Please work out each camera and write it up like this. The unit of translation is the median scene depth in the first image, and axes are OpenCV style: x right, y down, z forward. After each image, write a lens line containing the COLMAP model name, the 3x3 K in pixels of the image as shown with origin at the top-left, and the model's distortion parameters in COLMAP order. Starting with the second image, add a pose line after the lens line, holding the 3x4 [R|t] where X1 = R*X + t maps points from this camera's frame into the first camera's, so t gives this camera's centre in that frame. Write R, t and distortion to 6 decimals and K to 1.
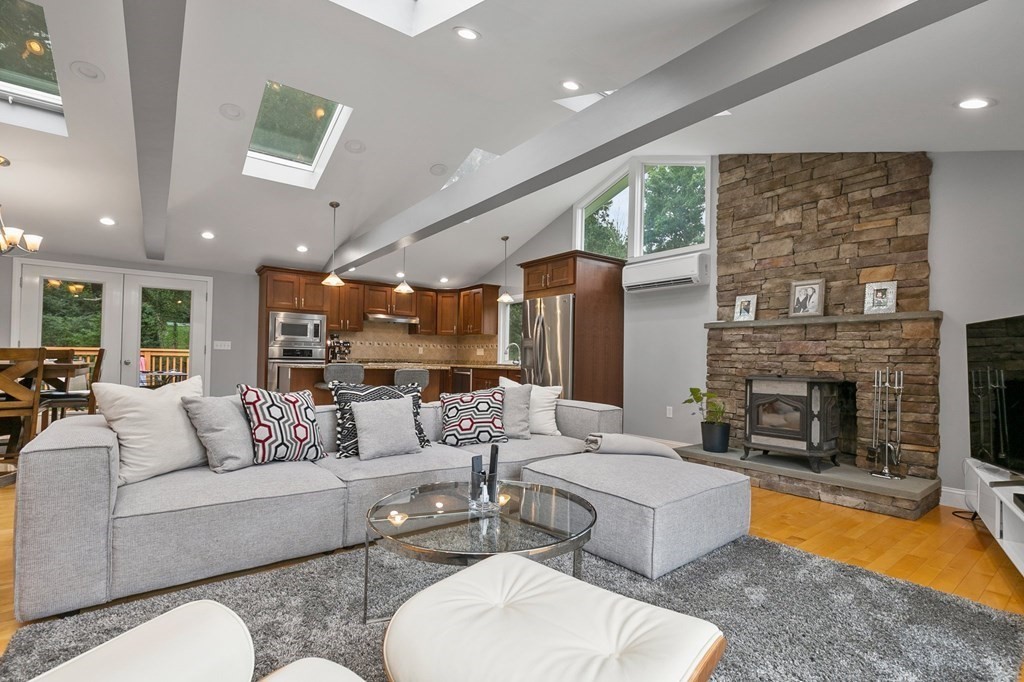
lens RADIAL K [[477.5, 0, 515.0], [0, 477.5, 352.5], [0, 0, 1]] dist [-0.003871, -0.000175]
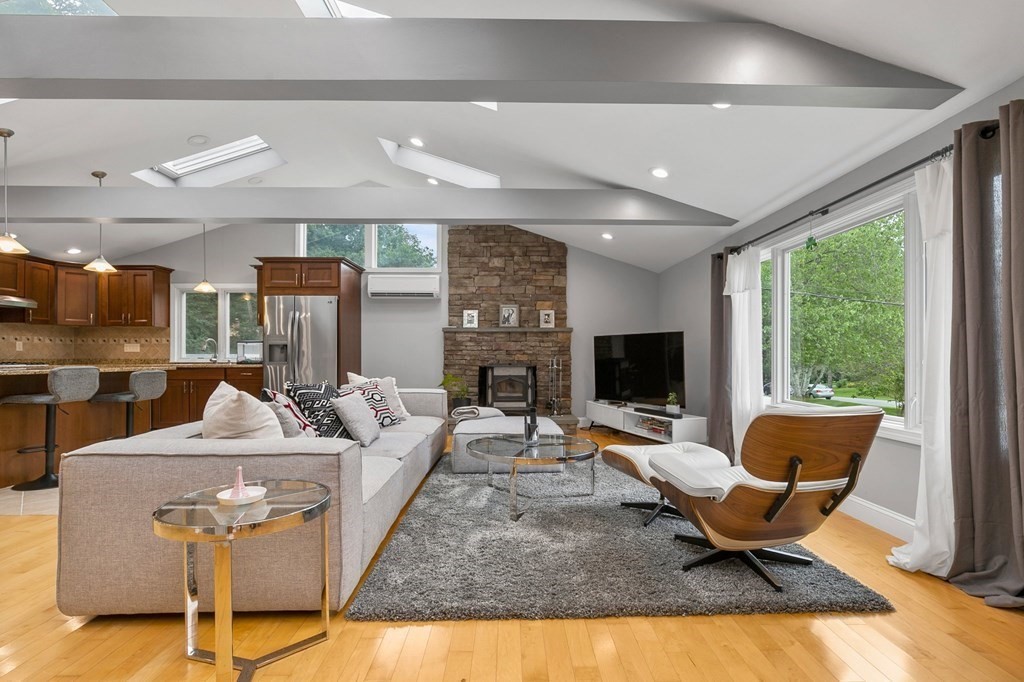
lens RADIAL K [[477.5, 0, 515.0], [0, 477.5, 352.5], [0, 0, 1]] dist [-0.003871, -0.000175]
pose [[0.596109, -0.011942, 0.802815, -0.660800], [-0.001633, 0.999869, 0.016086, -0.014052], [-0.802902, -0.010900, 0.596012, 0.017089]]
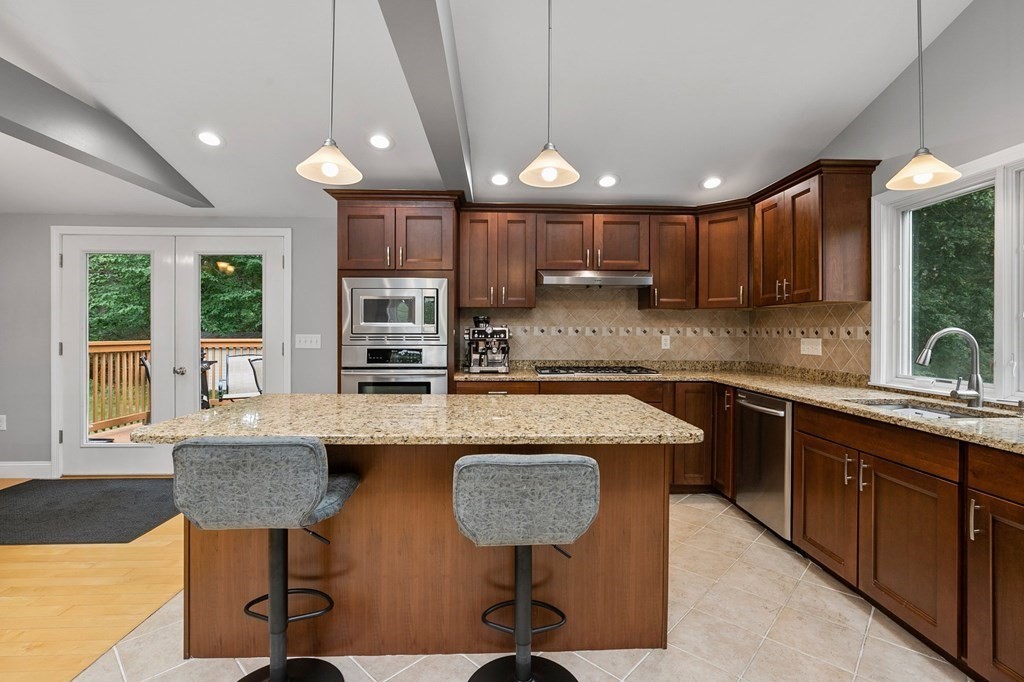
lens RADIAL K [[471.3, 0, 516.6], [0, 471.3, 332.9], [0, 0, 1]] dist [-0.003128, -0.000217]
pose [[0.824679, -0.011192, -0.565490, -0.106290], [0.018387, 0.999806, 0.007027, -0.039734], [0.565301, -0.016192, 0.824726, 1.066288]]
